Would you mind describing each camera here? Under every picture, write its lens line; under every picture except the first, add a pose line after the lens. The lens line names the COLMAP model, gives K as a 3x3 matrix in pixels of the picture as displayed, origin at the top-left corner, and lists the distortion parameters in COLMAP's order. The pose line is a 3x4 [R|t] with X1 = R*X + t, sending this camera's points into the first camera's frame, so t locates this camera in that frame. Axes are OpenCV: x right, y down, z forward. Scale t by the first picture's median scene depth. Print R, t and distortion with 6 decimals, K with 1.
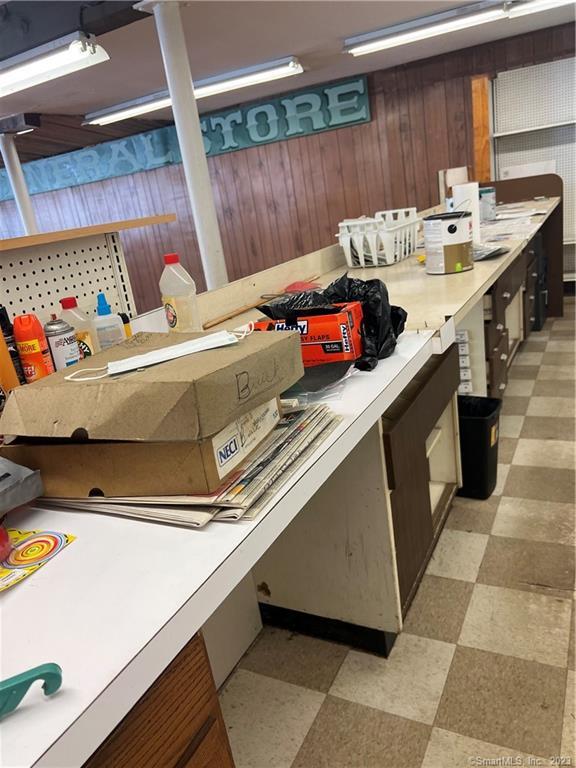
lens RADIAL K [[571.1, 0, 285.4], [0, 571.1, 380.1], [0, 0, 1]] dist [0.023577, -0.037253]
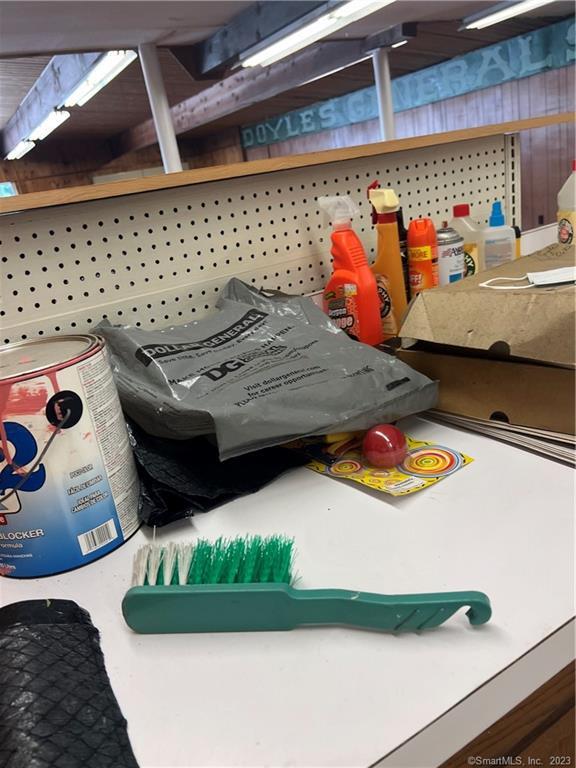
lens RADIAL K [[571.1, 0, 285.4], [0, 571.1, 380.1], [0, 0, 1]] dist [0.023577, -0.037253]
pose [[0.859178, 0.178136, -0.479668, -0.129941], [-0.122855, 0.981838, 0.144572, 0.034413], [0.496709, -0.065284, 0.865458, 0.044522]]
